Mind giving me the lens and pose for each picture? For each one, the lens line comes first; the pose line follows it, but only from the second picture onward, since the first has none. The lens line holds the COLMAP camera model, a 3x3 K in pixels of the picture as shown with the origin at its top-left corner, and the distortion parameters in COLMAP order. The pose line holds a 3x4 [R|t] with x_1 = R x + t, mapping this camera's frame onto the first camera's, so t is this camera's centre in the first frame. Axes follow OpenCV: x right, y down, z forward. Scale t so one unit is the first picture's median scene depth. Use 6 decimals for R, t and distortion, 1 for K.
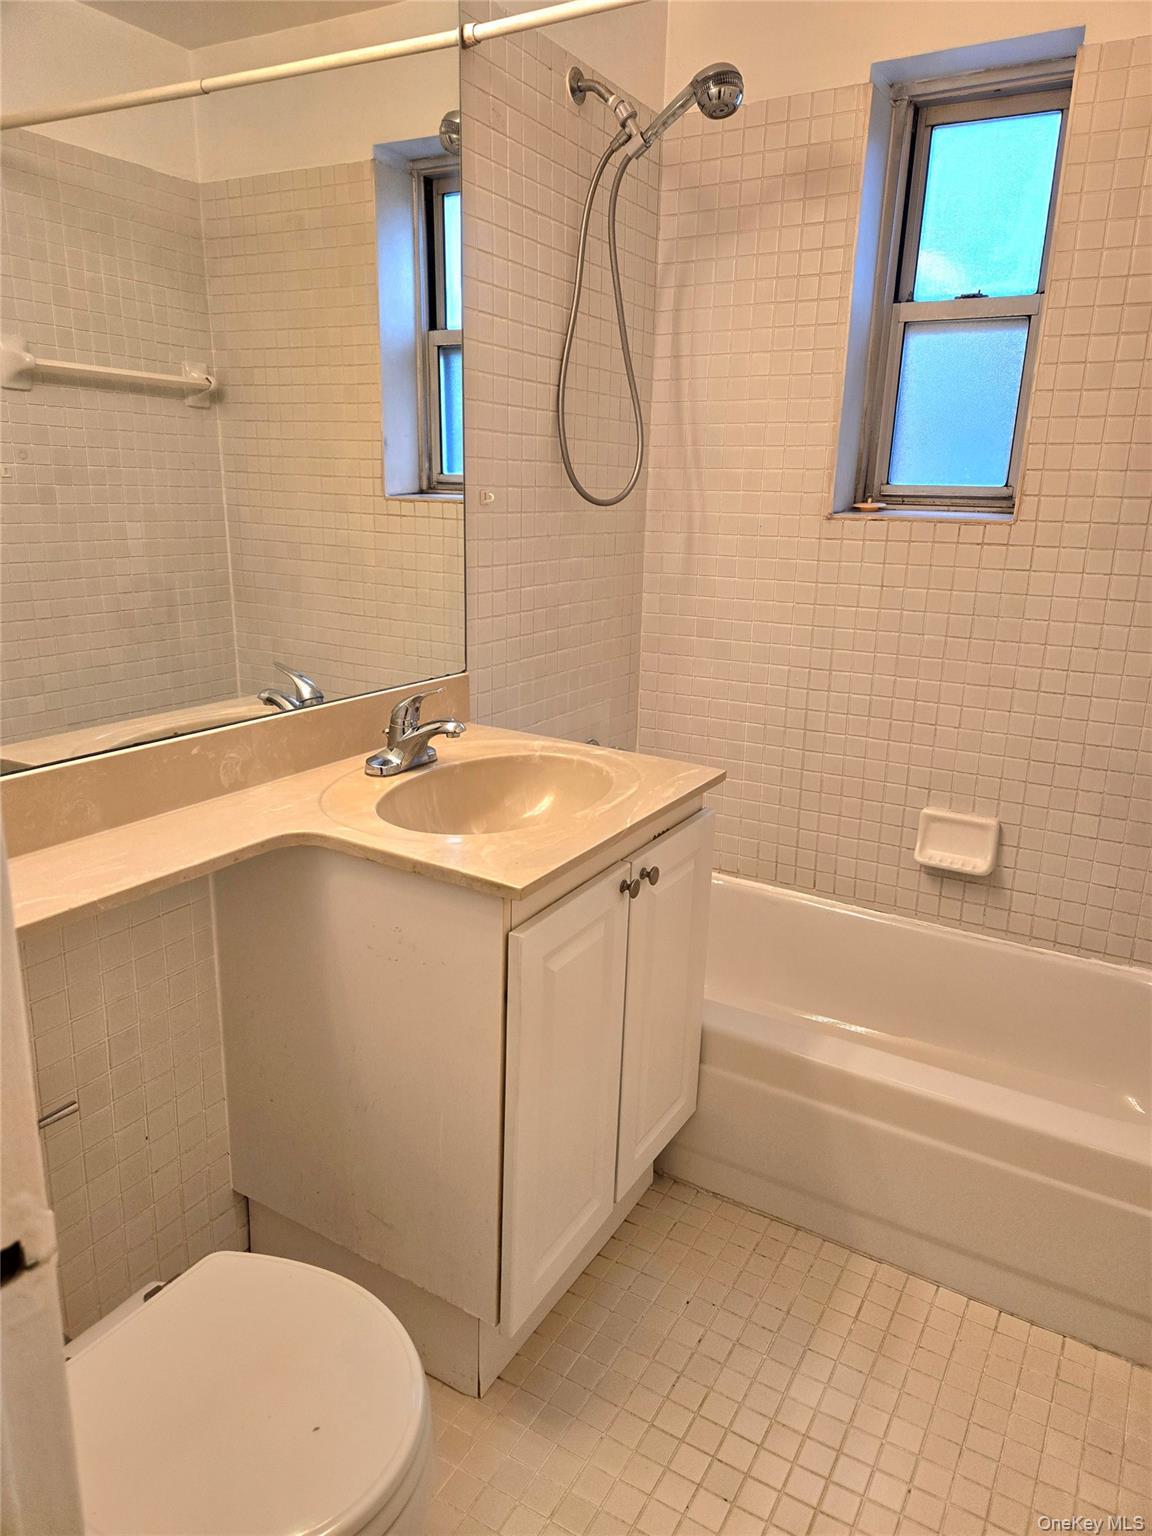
lens RADIAL K [[1051.5, 0, 576.0], [0, 1051.5, 768.0], [0, 0, 1]] dist [0.081041, -0.062476]
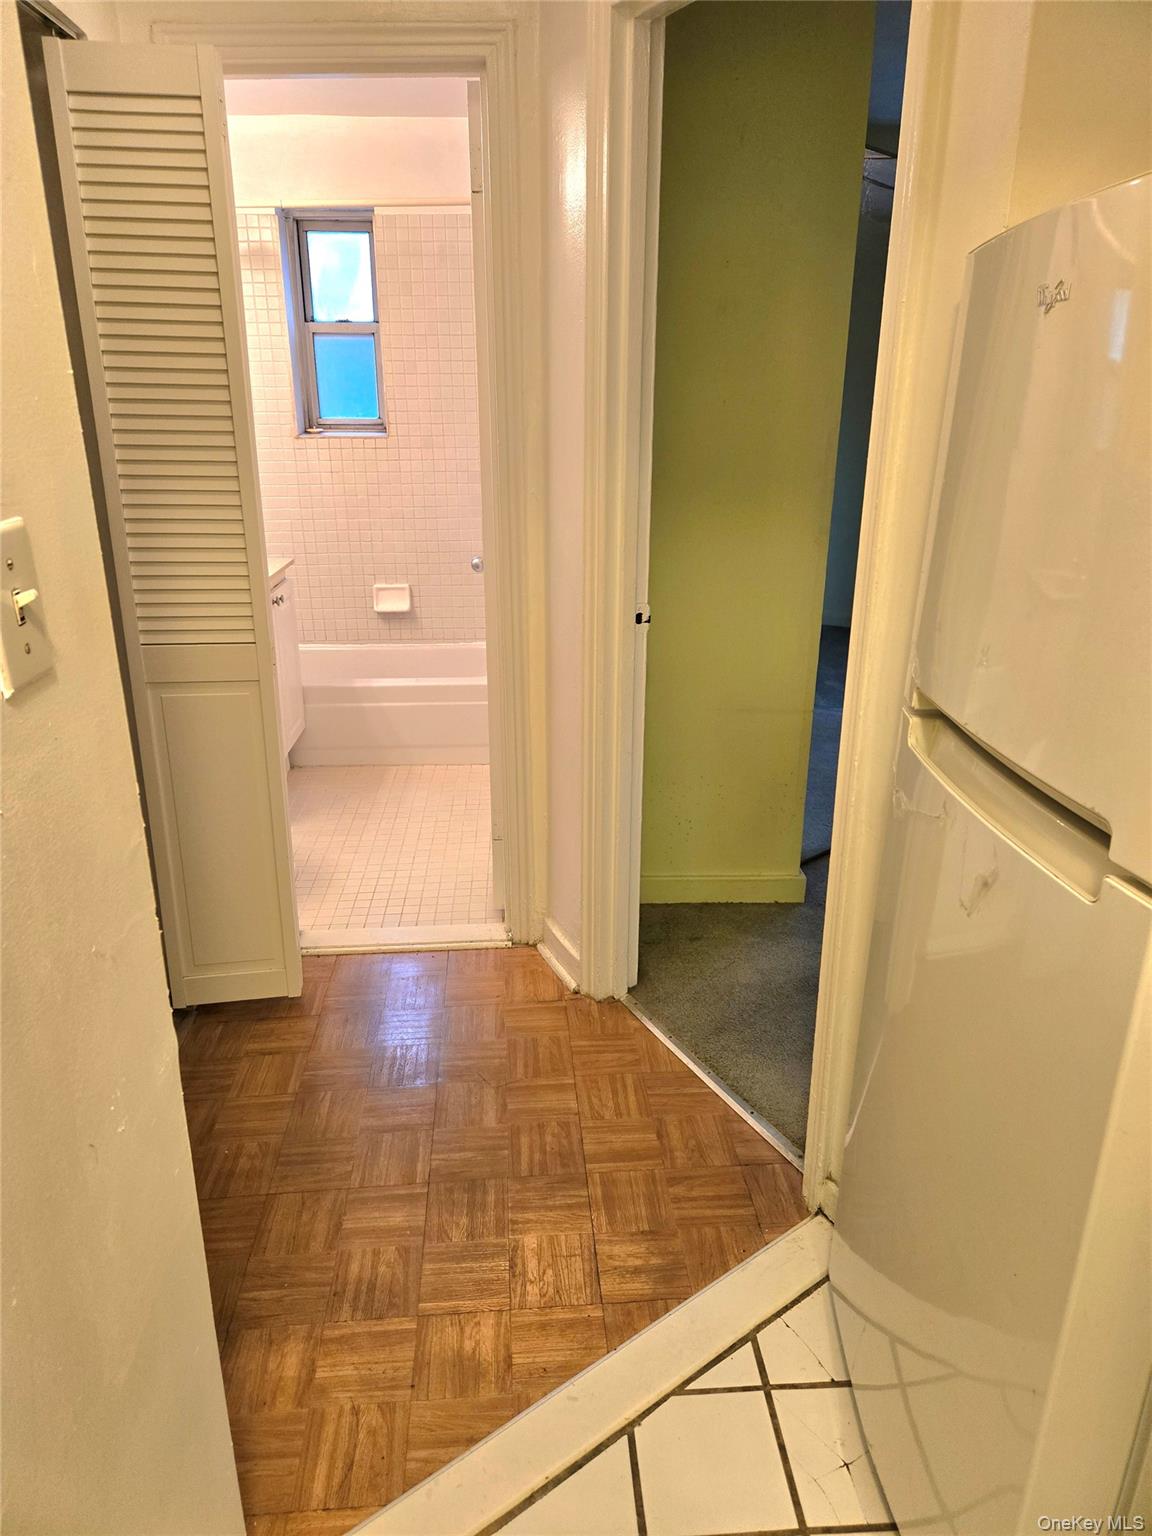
lens RADIAL K [[1051.5, 0, 576.0], [0, 1051.5, 768.0], [0, 0, 1]] dist [0.081041, -0.062476]
pose [[0.836883, -0.208361, 0.506175, -0.446726], [0.168720, 0.977886, 0.123583, 0.199282], [-0.520731, -0.018022, 0.853530, -0.932791]]
